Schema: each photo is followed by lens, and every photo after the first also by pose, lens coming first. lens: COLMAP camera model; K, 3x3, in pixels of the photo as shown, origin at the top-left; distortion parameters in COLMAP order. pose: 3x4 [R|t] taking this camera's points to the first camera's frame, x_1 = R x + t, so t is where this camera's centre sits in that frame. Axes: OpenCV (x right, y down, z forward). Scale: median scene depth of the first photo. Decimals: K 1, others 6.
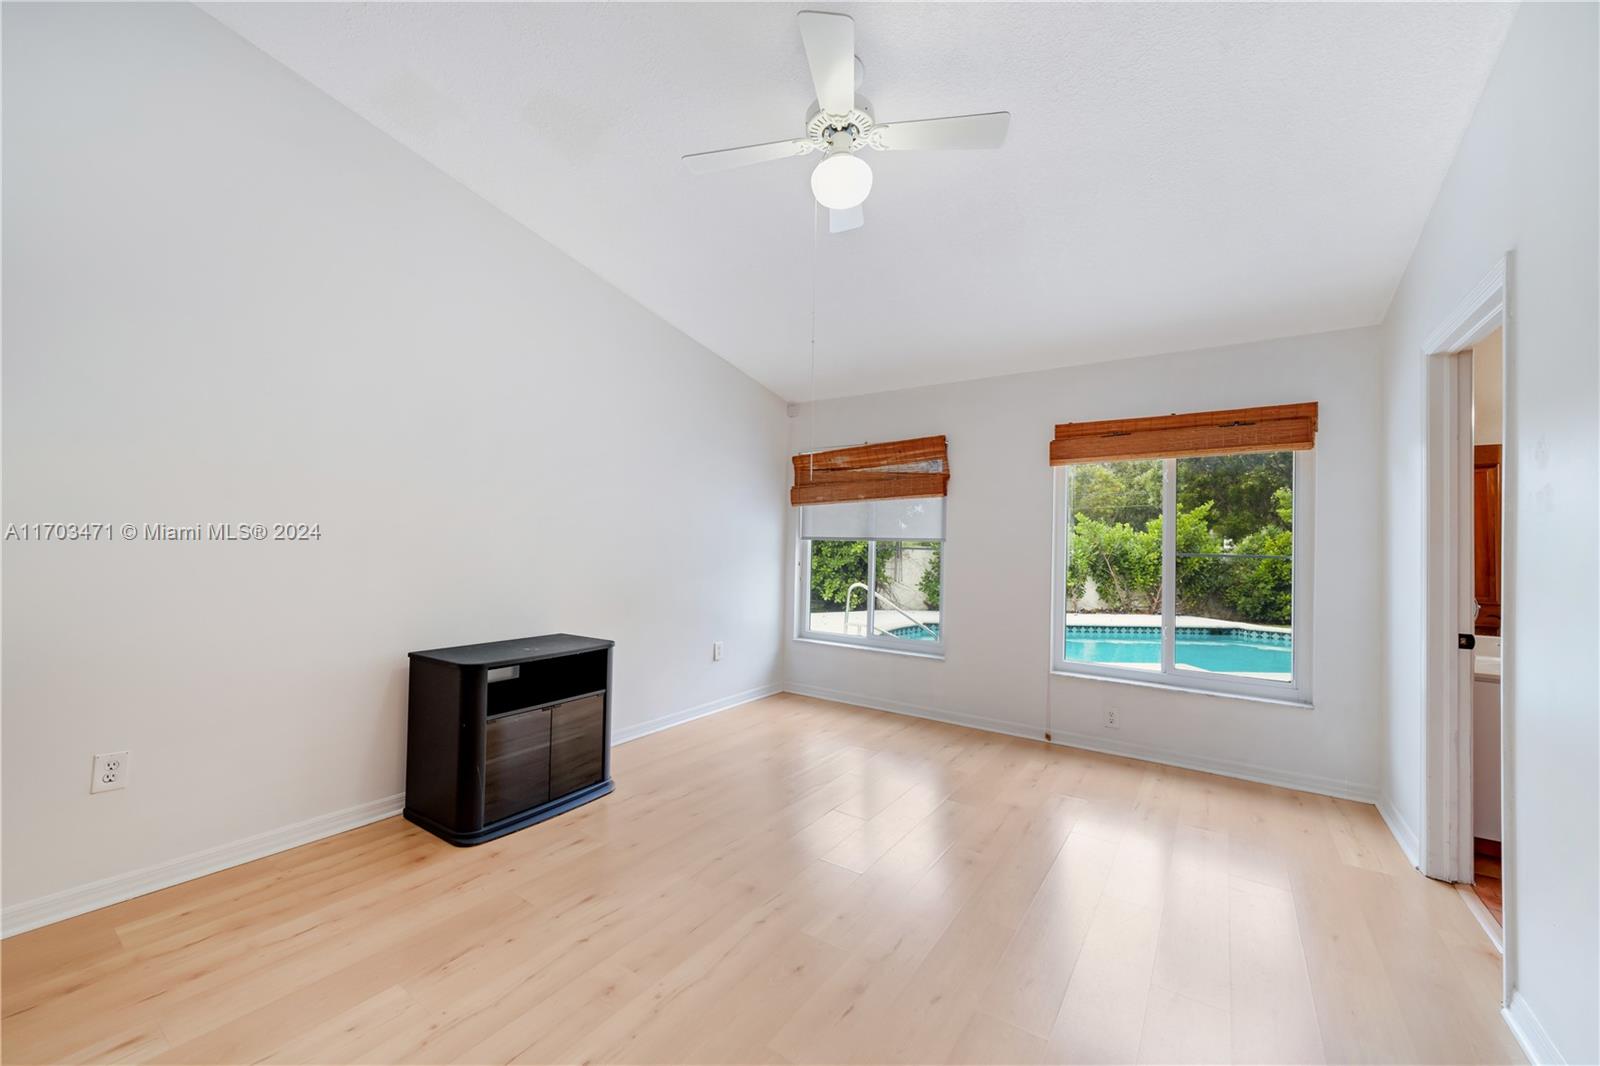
lens RADIAL K [[627.9, 0, 798.8], [0, 627.9, 536.1], [0, 0, 1]] dist [-0.001393, 0.000440]
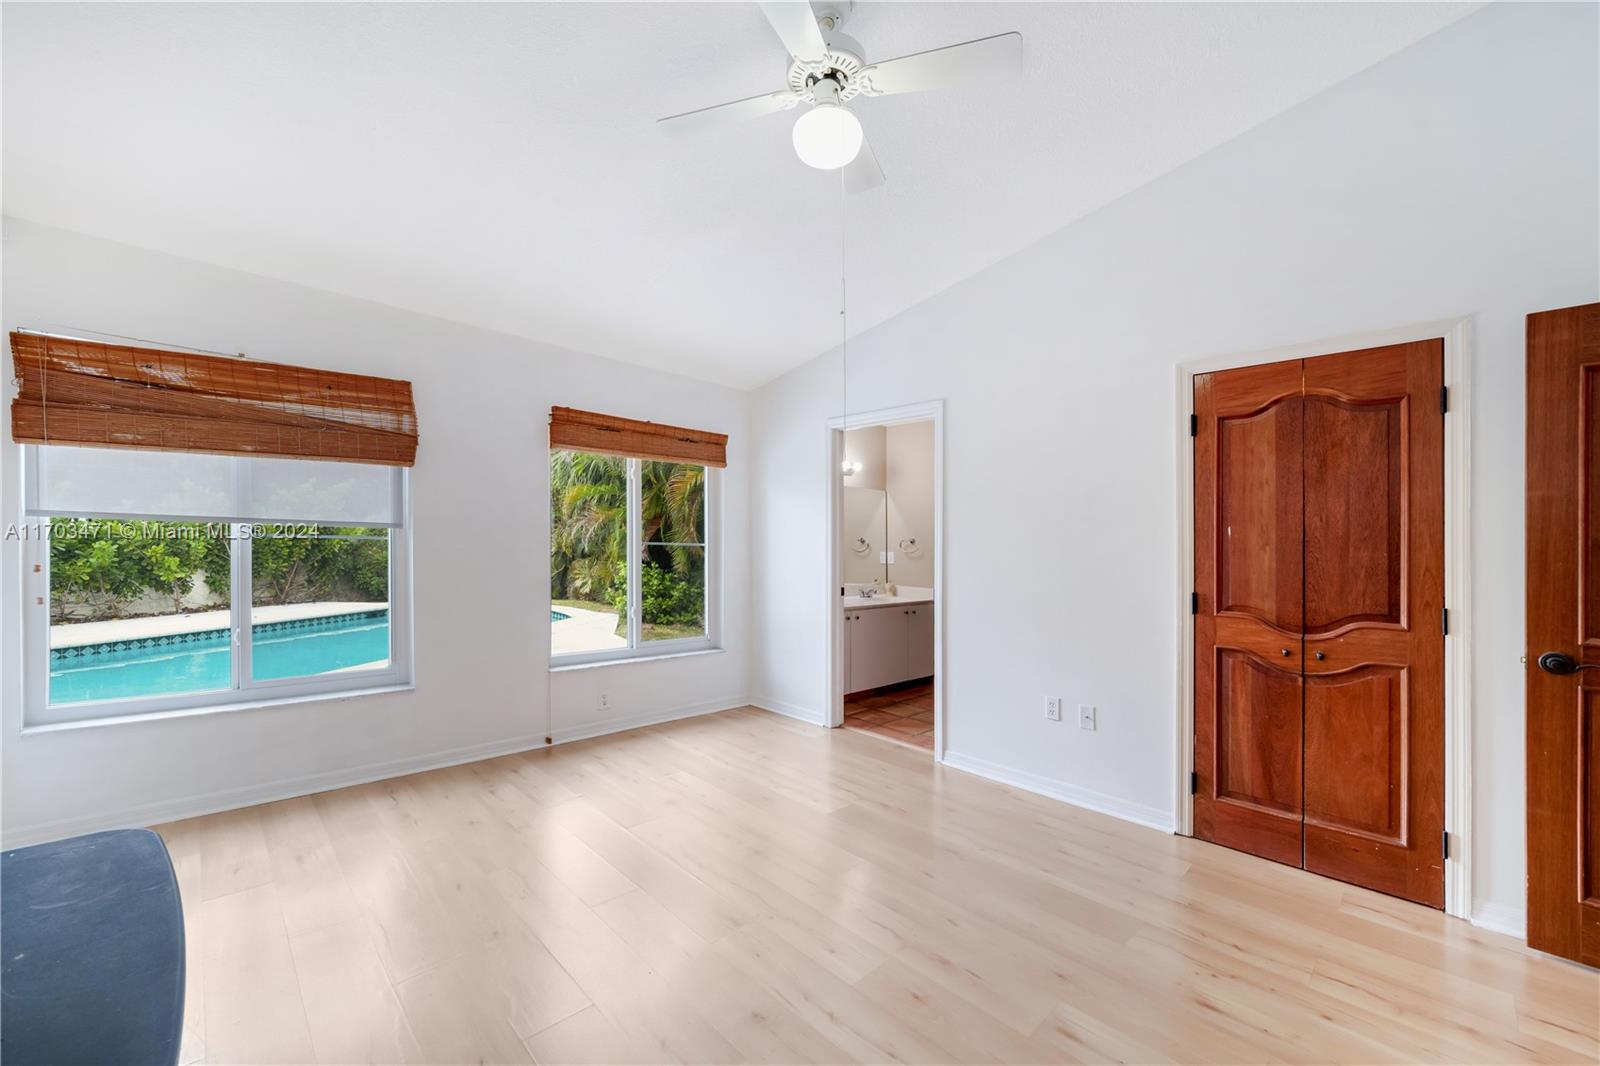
lens RADIAL K [[606.3, 0, 819.2], [0, 606.3, 529.7], [0, 0, 1]] dist [-0.001776, 0.000139]
pose [[0.198096, 0.011854, 0.980111, -0.377277], [-0.028299, 0.999579, -0.006370, 0.002048], [-0.979774, -0.026474, 0.198348, 0.406032]]
